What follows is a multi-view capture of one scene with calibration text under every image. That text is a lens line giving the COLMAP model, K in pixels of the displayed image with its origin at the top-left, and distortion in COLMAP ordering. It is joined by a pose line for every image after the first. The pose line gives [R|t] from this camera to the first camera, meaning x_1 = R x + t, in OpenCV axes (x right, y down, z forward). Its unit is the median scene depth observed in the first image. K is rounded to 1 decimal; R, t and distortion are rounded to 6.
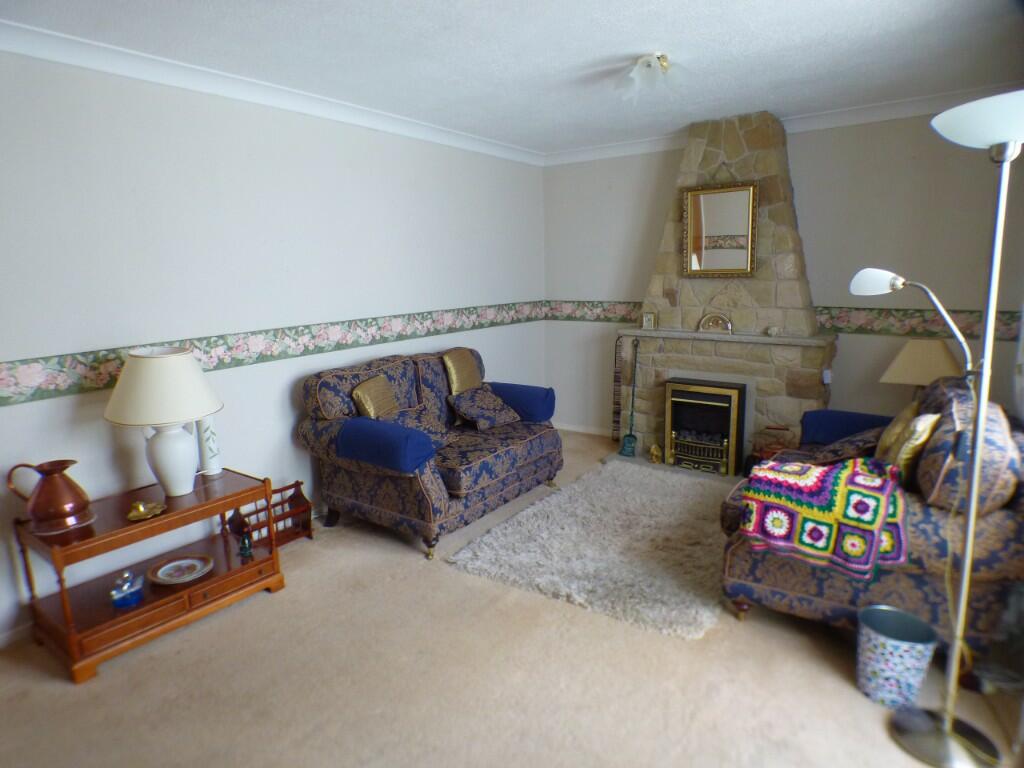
lens RADIAL K [[625.3, 0, 512.0], [0, 625.3, 384.0], [0, 0, 1]] dist [-0.002742, -0.000236]
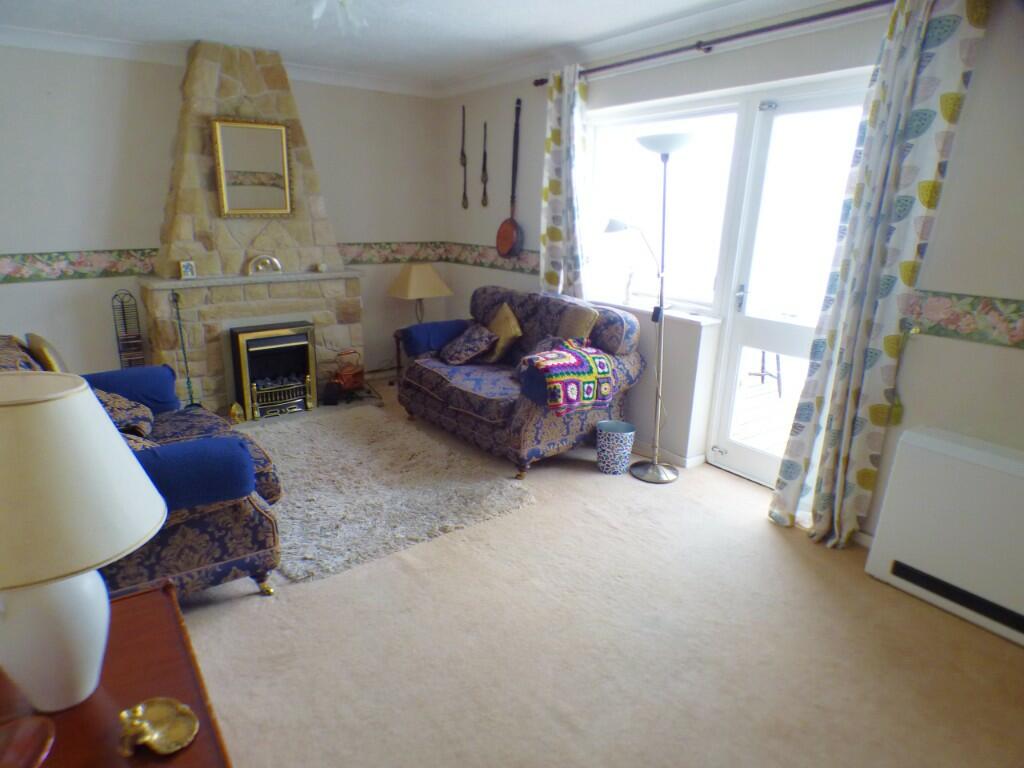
lens RADIAL K [[608.3, 0, 509.9], [0, 608.3, 399.3], [0, 0, 1]] dist [-0.053171, 0.002372]
pose [[0.317359, -0.273342, 0.908057, -0.478753], [0.150155, 0.959962, 0.236488, -0.062197], [-0.936342, 0.061298, 0.345696, 0.335689]]
